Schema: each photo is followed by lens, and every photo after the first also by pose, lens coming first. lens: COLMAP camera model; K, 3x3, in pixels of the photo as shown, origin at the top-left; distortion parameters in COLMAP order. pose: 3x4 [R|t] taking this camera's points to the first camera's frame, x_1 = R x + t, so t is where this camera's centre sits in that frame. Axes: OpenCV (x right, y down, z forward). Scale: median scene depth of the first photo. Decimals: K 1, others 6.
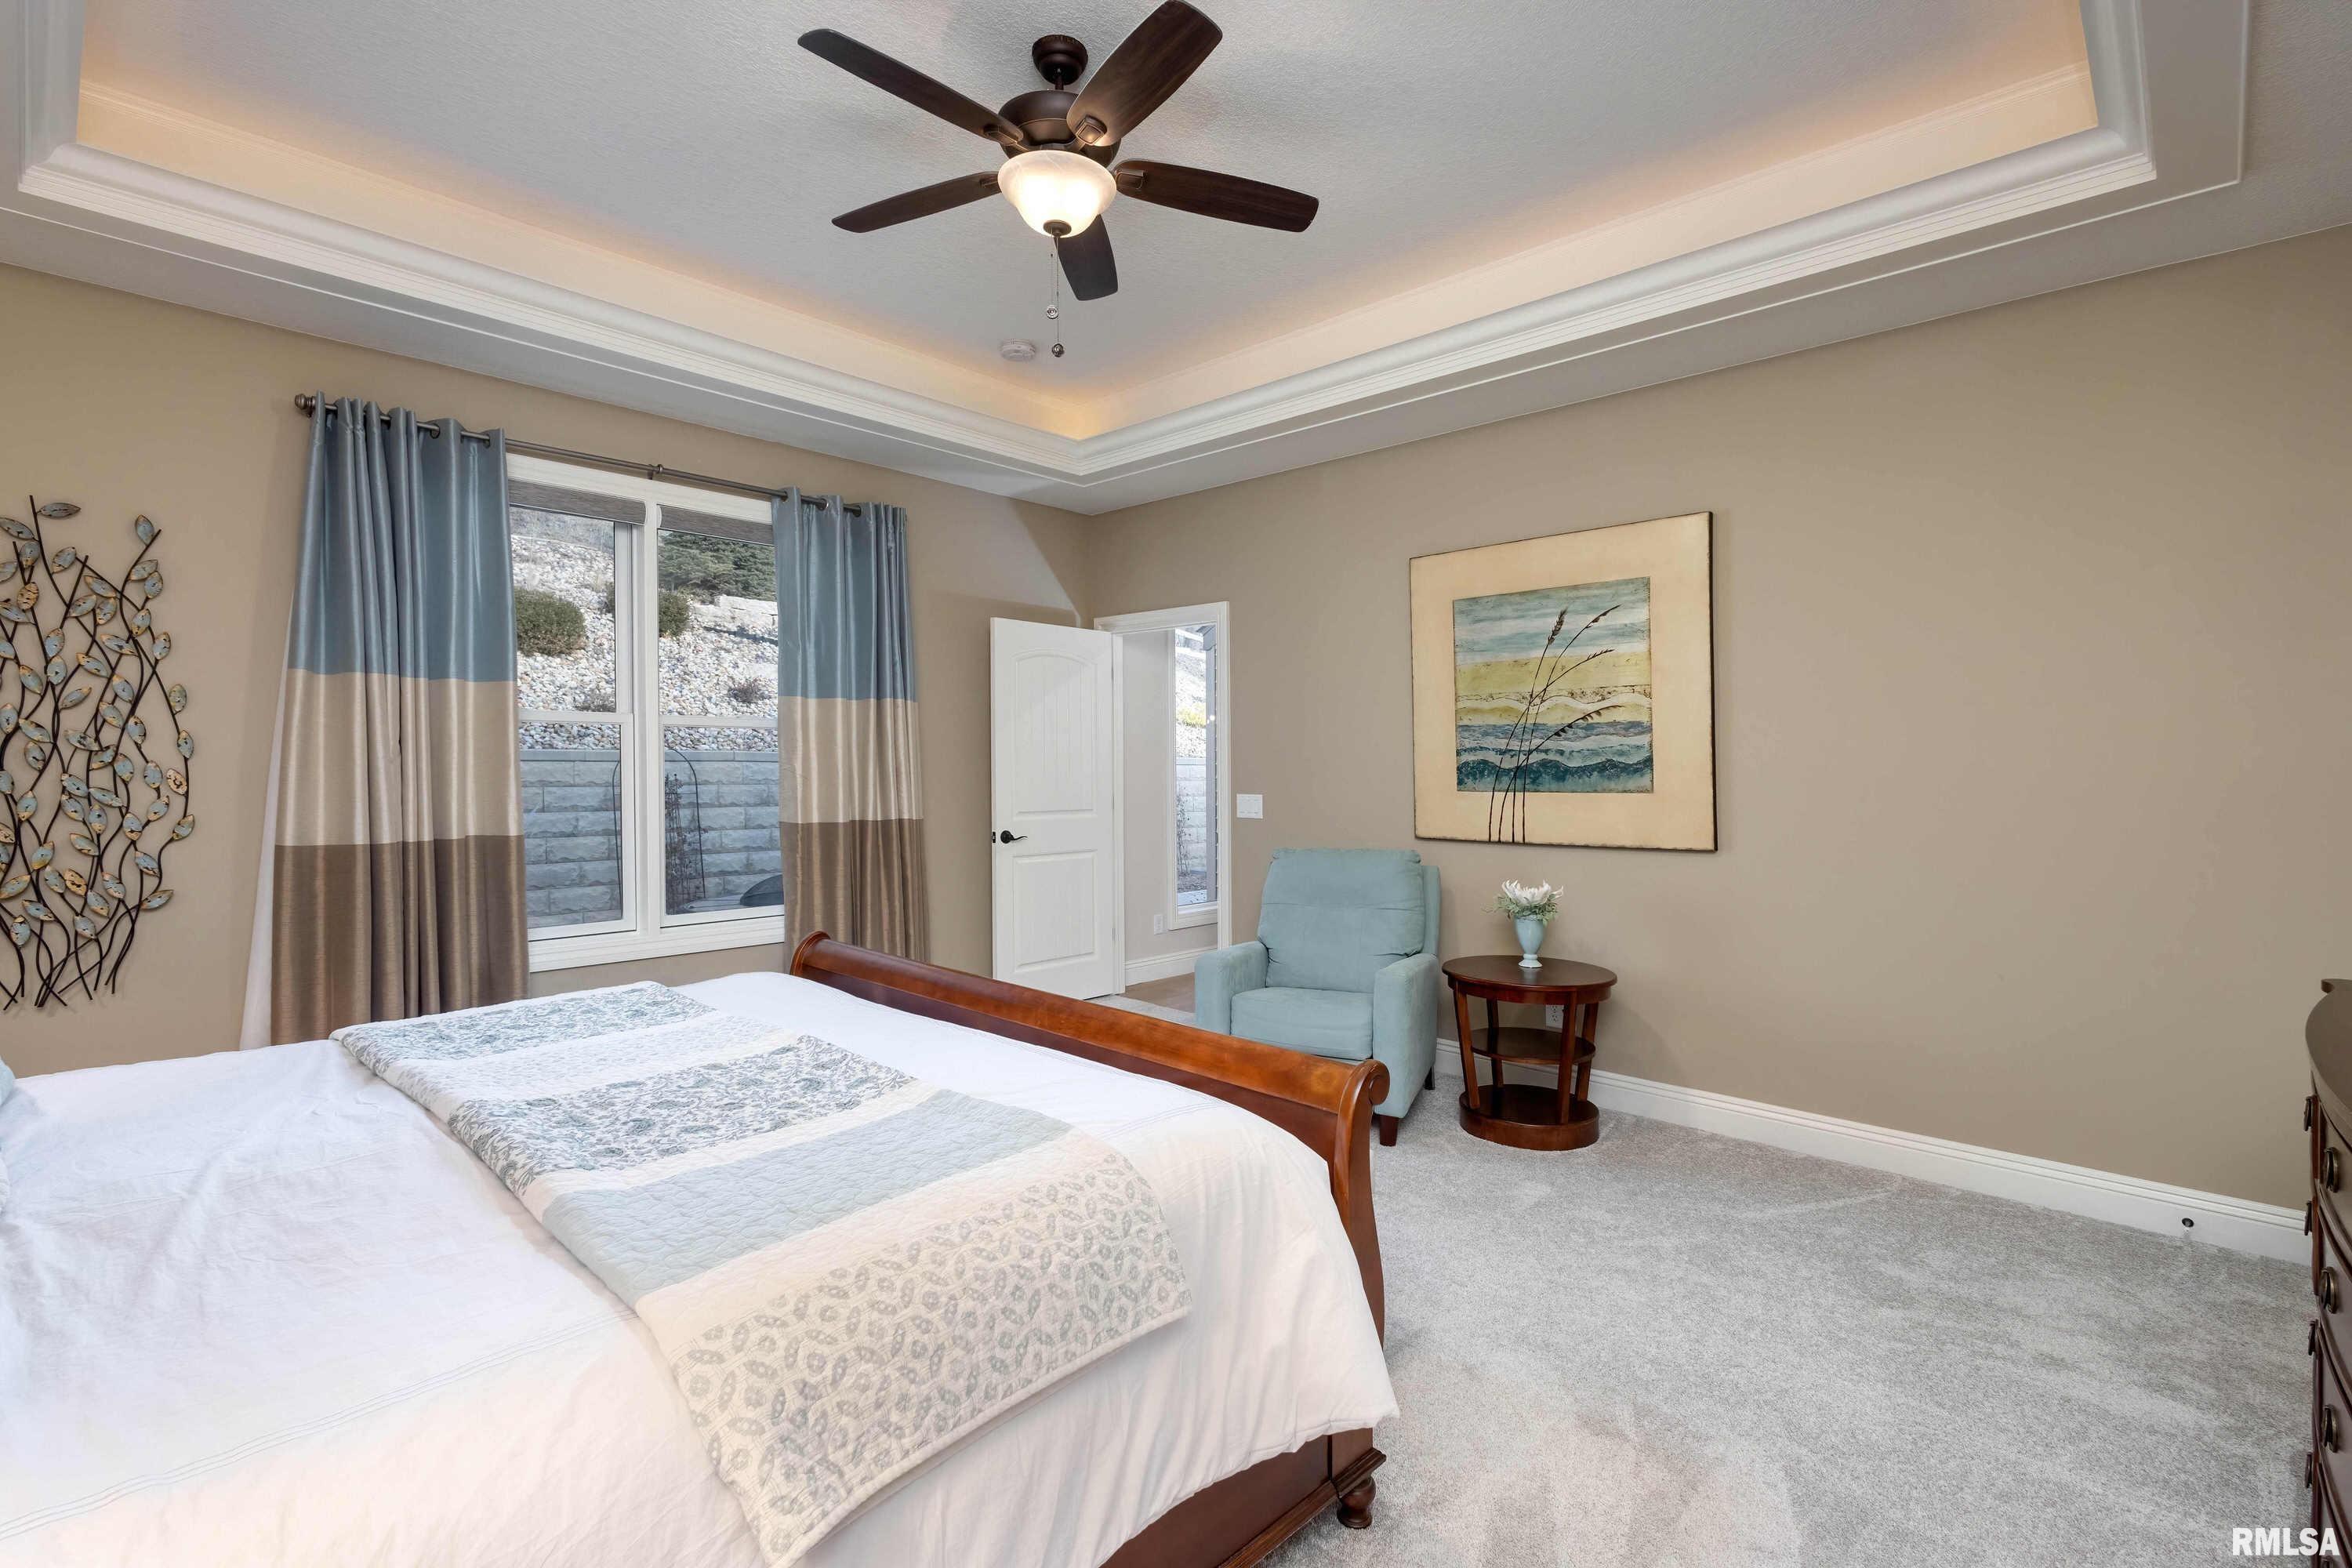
lens RADIAL K [[1074.4, 0, 1178.4], [0, 1074.4, 760.4], [0, 0, 1]] dist [-0.000576, -0.000110]
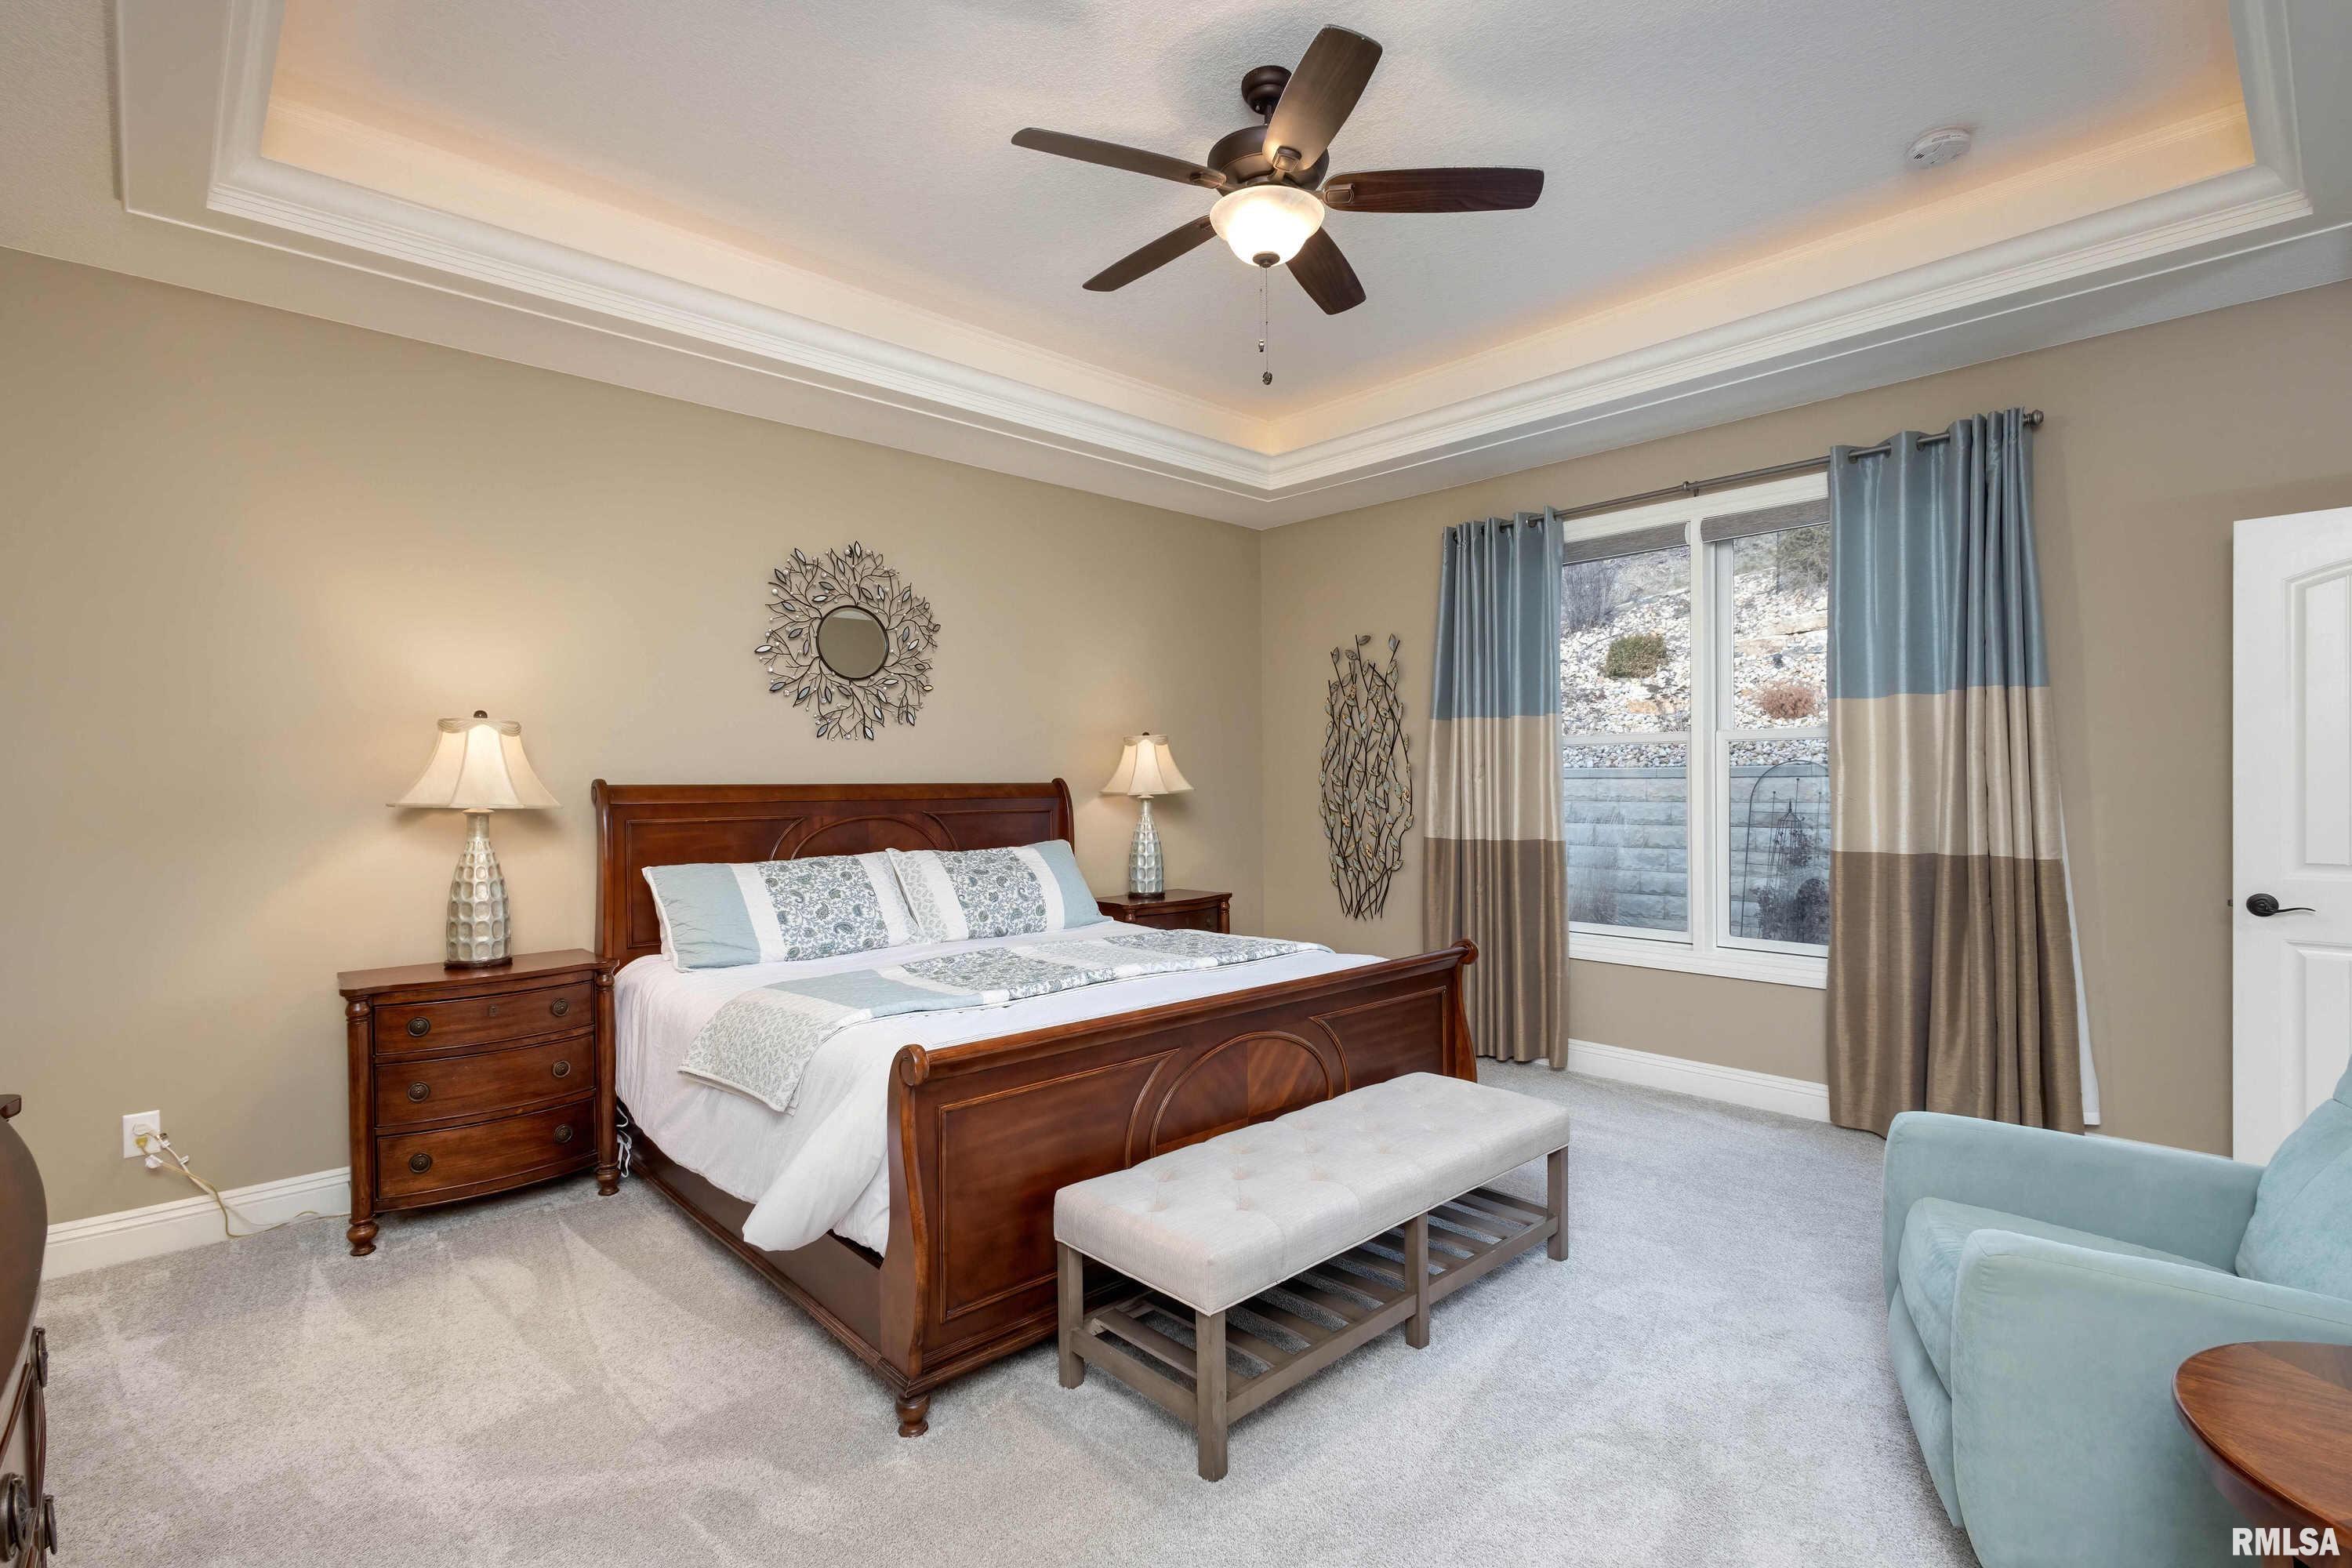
lens RADIAL K [[1088.3, 0, 1175.0], [0, 1088.3, 796.8], [0, 0, 1]] dist [0.003655, 0.000373]
pose [[-0.066393, 0.007151, -0.997768, 0.736333], [0.007677, 0.999948, 0.006656, 0.010344], [0.997764, -0.007218, -0.066445, 0.772429]]
